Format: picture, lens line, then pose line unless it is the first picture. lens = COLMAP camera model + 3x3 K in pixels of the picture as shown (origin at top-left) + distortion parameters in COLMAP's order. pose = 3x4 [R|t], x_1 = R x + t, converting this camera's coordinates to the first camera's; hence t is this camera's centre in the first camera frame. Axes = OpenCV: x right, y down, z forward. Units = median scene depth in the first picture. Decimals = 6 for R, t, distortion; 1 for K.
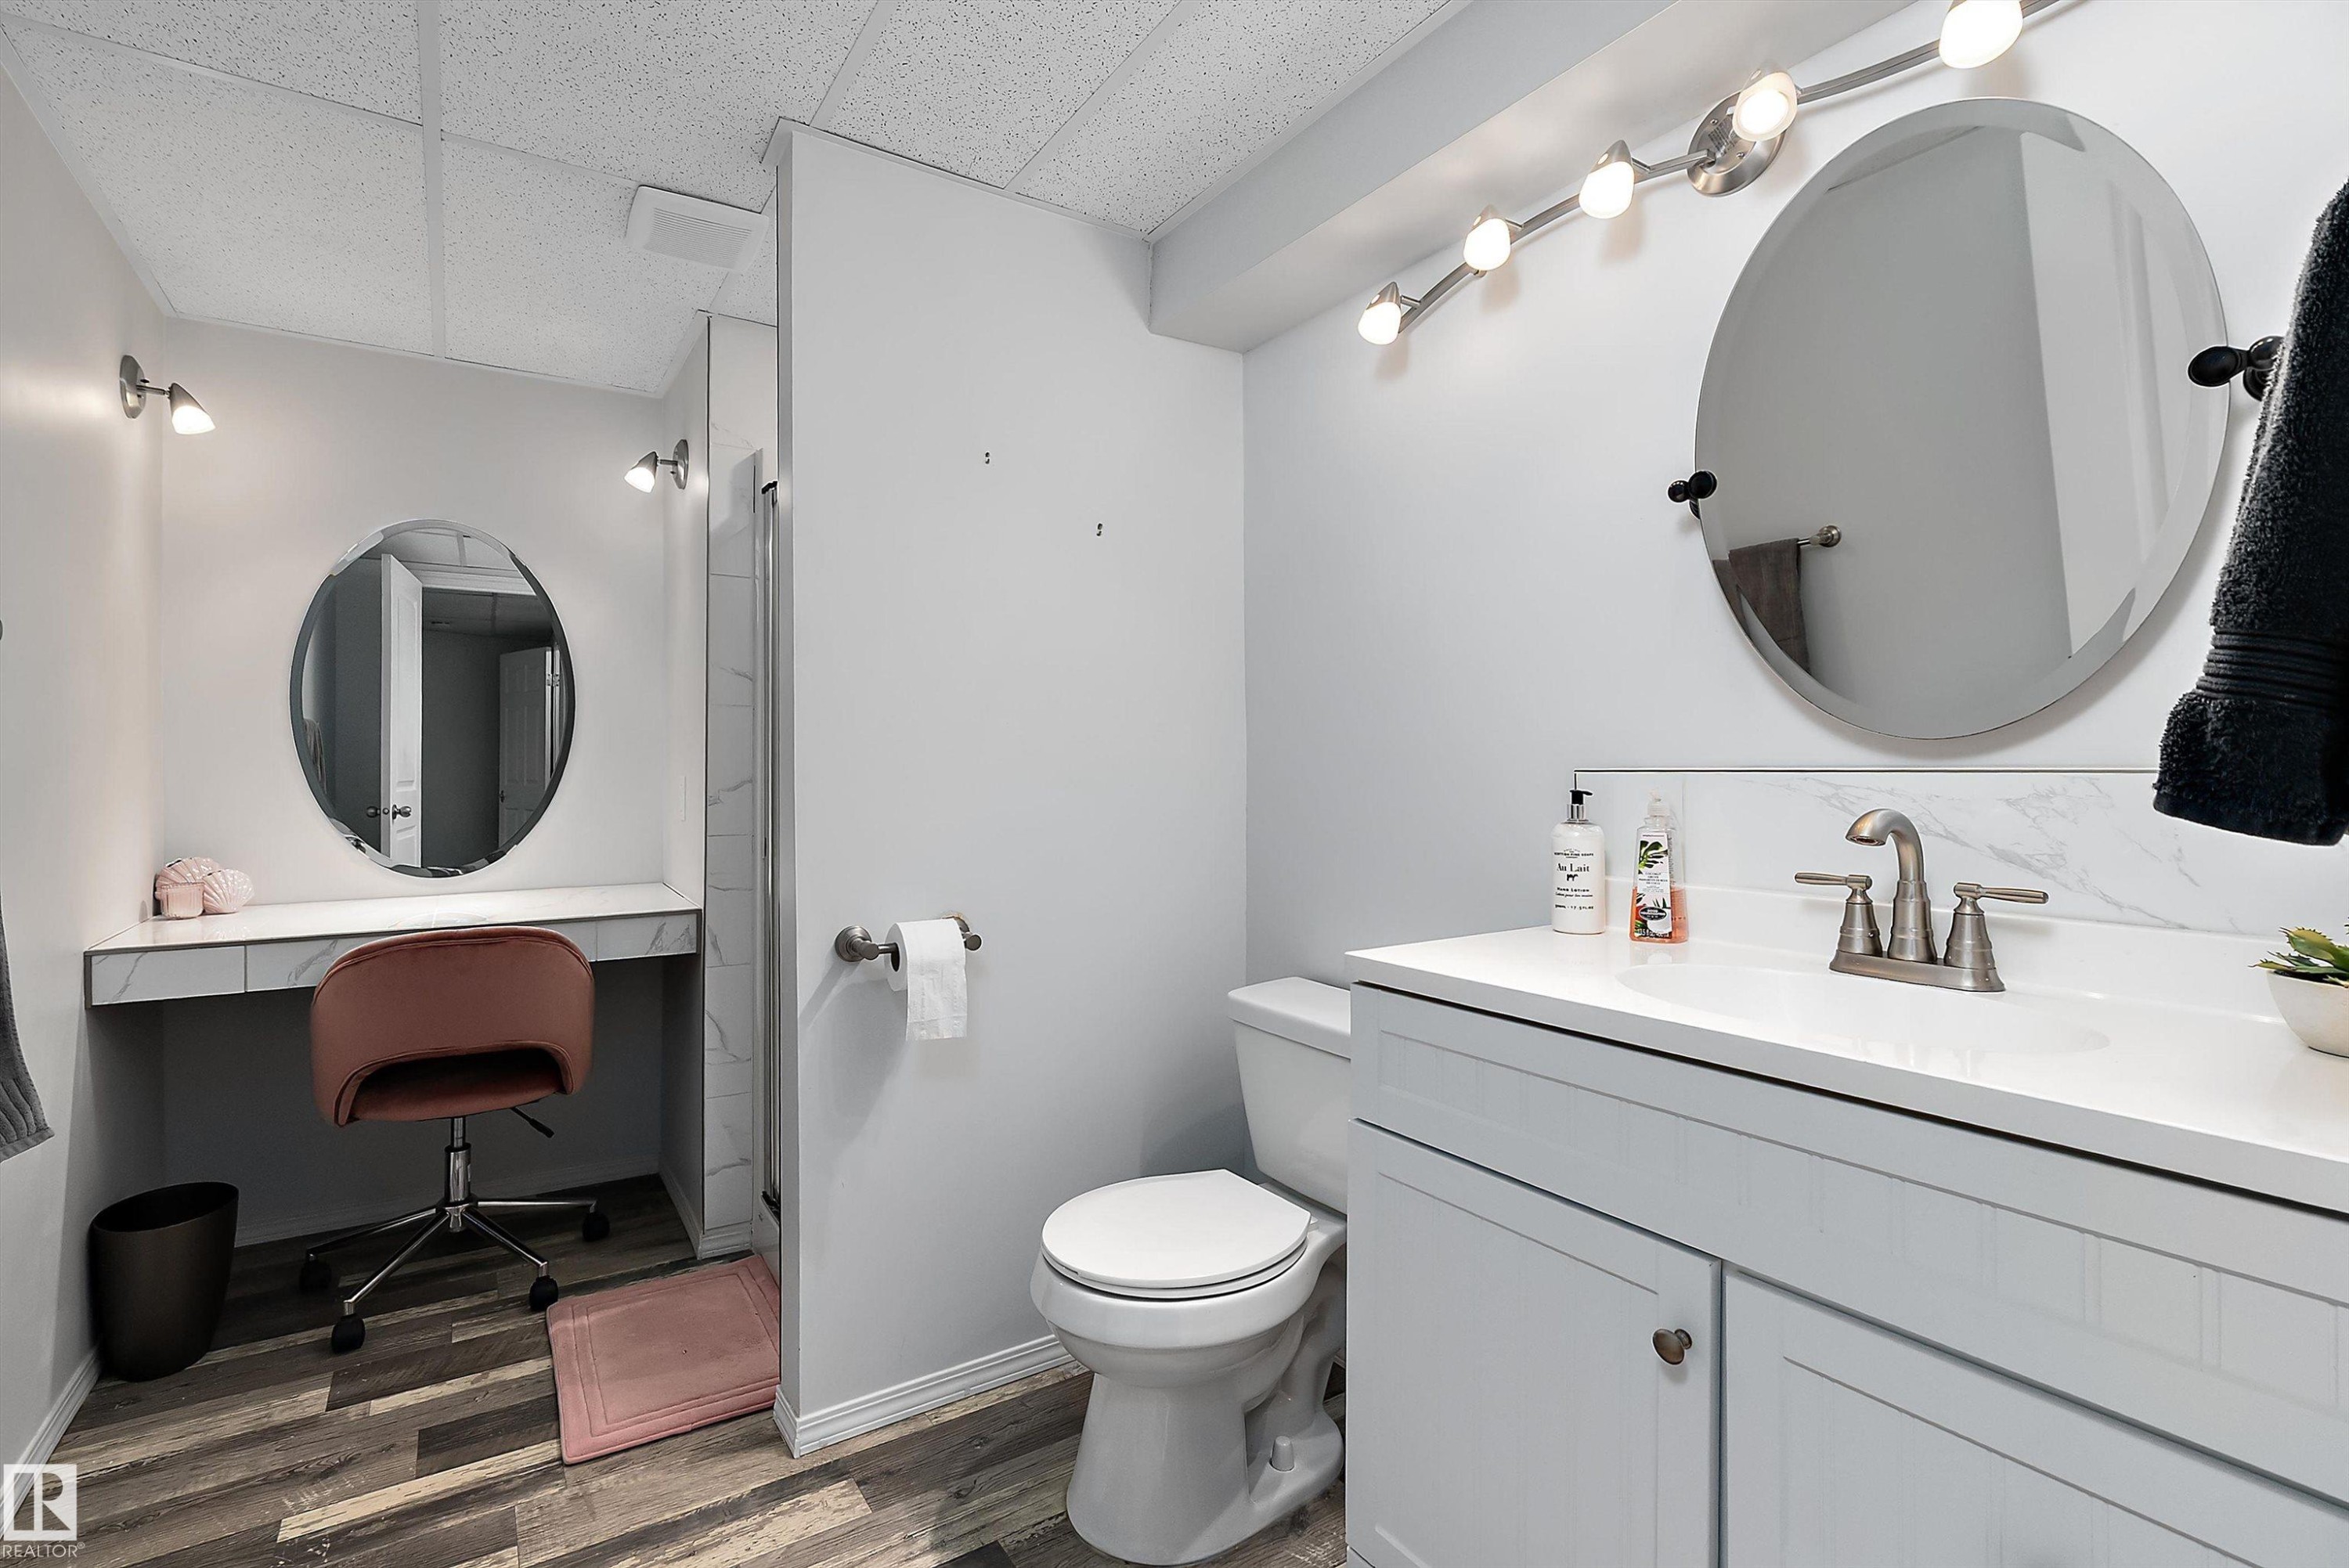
lens RADIAL K [[1052.6, 0, 1129.7], [0, 1052.6, 764.8], [0, 0, 1]] dist [-0.001743, 0.000041]
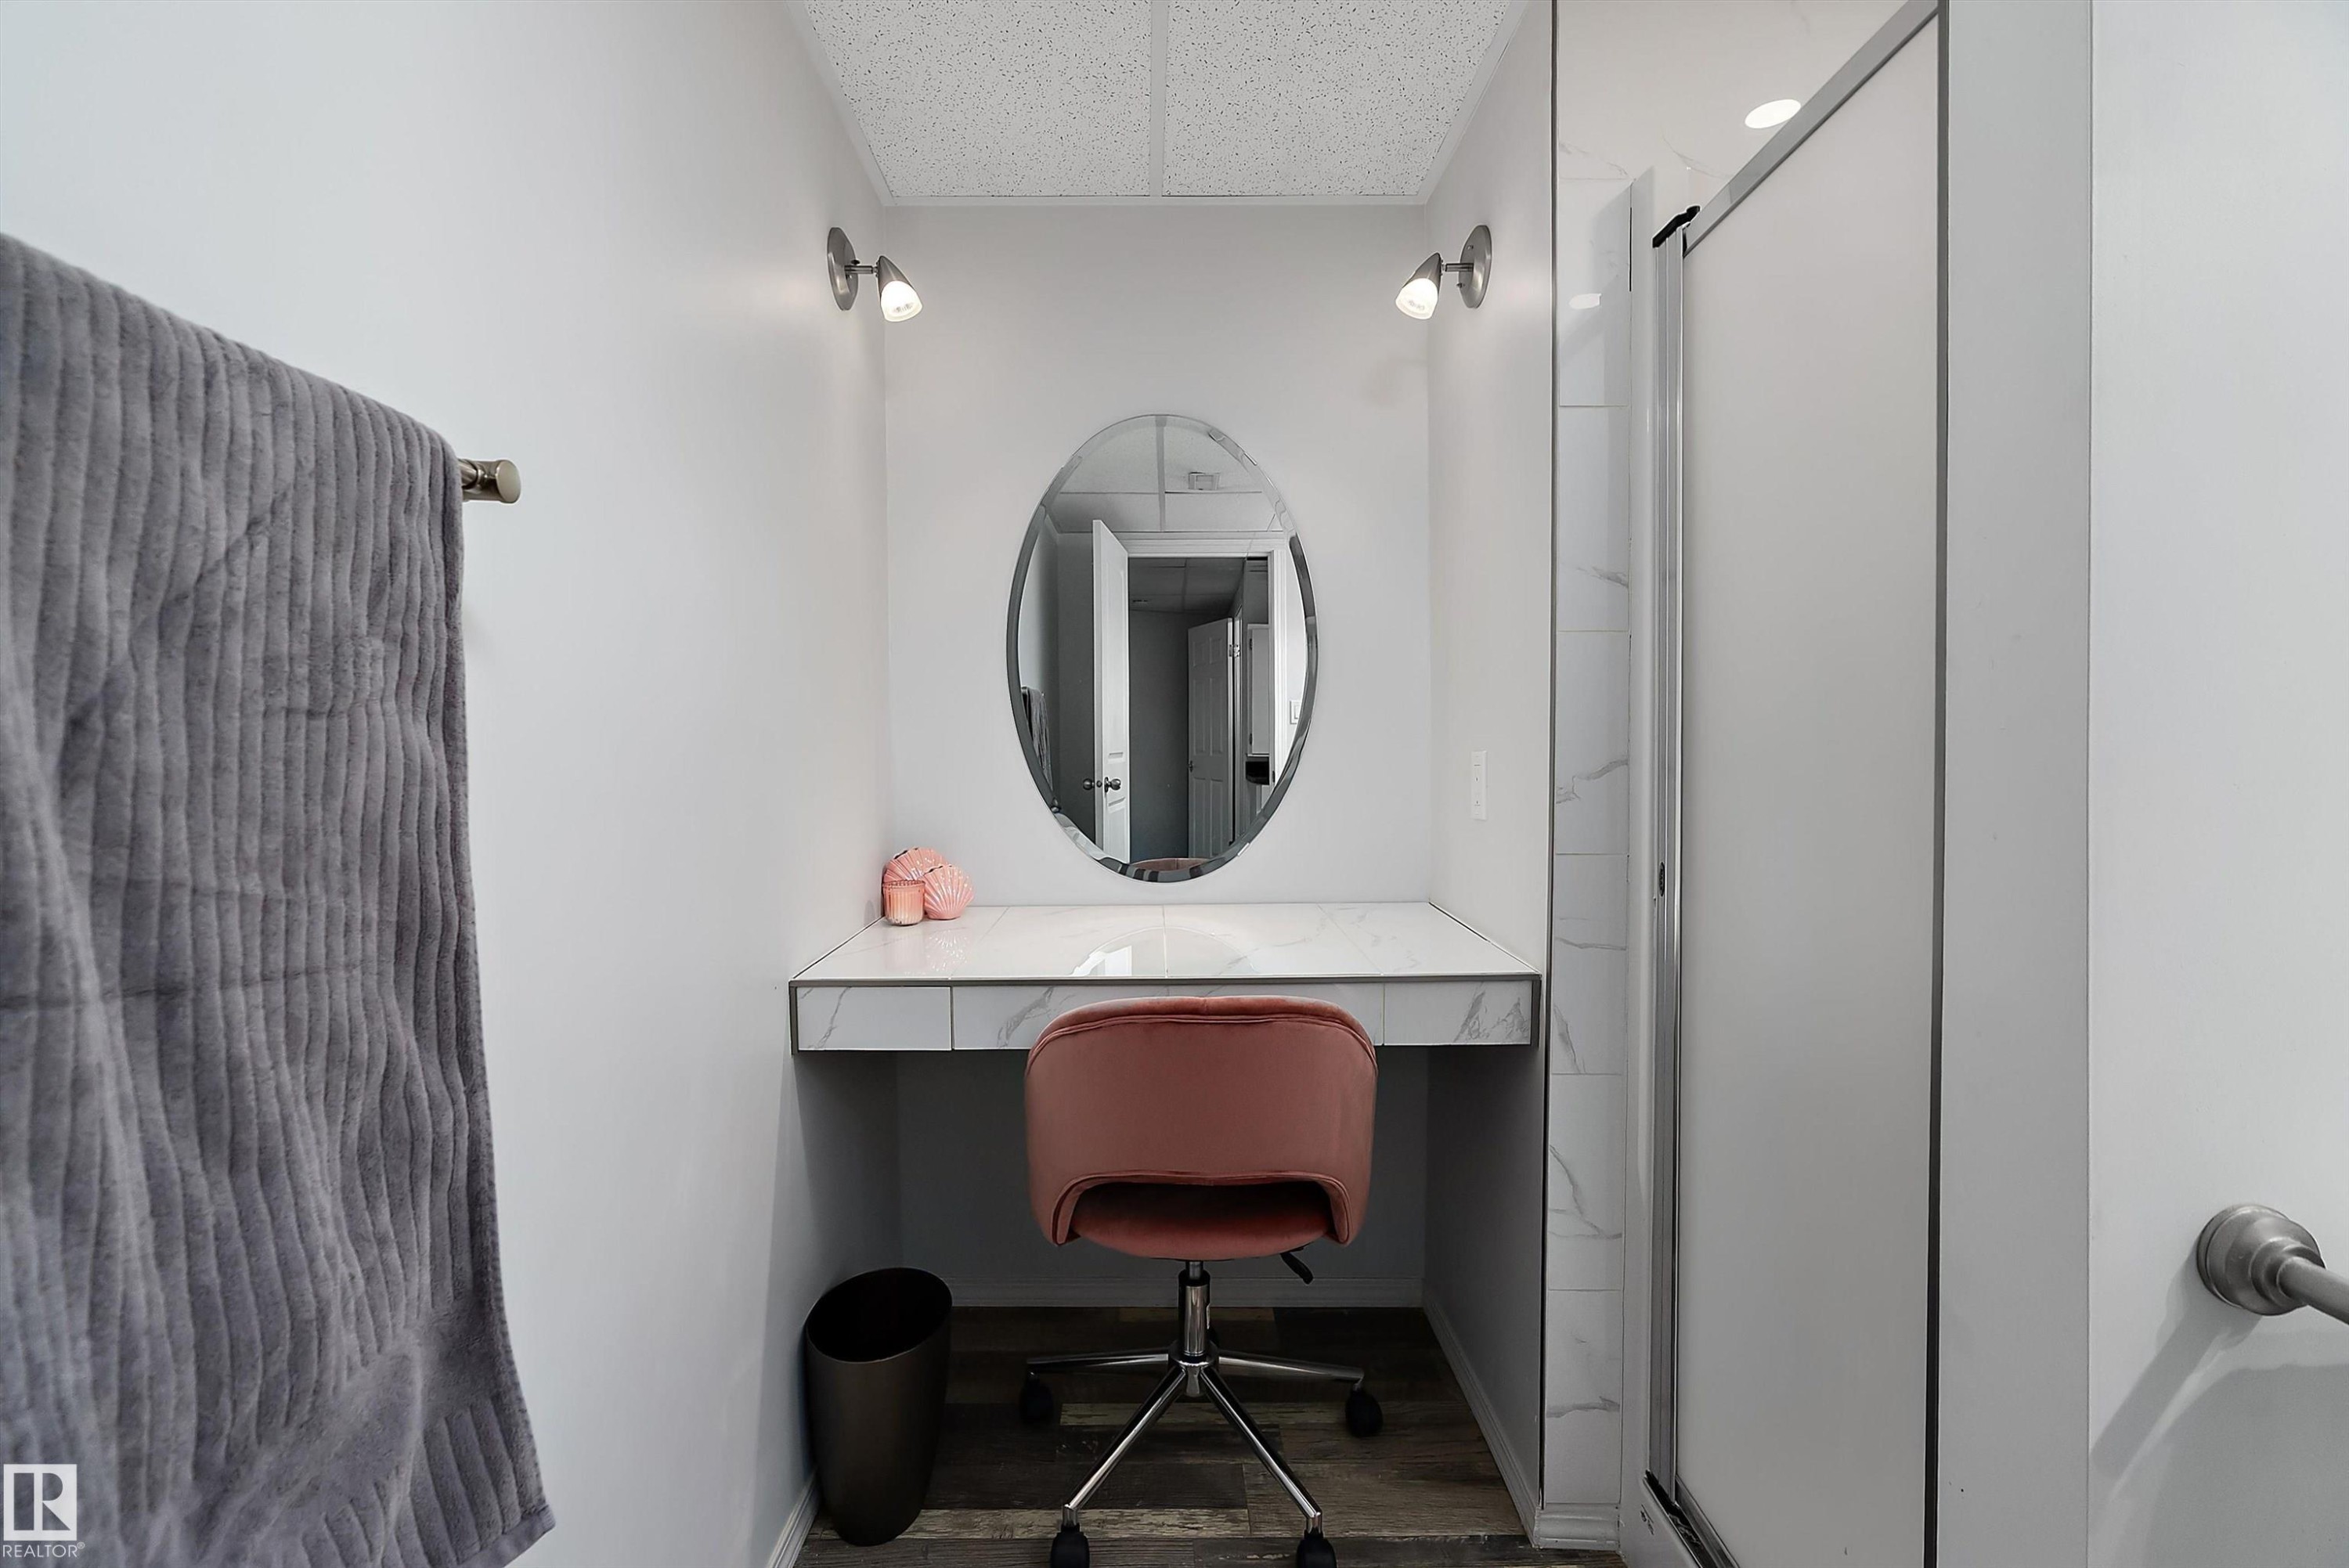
lens RADIAL K [[1045.5, 0, 1156.3], [0, 1045.5, 796.3], [0, 0, 1]] dist [-0.003318, 0.000516]
pose [[0.848129, 0.024577, -0.529220, -0.295913], [0.006672, 0.998349, 0.057056, 0.000103], [0.529748, -0.051922, 0.846564, 0.407522]]
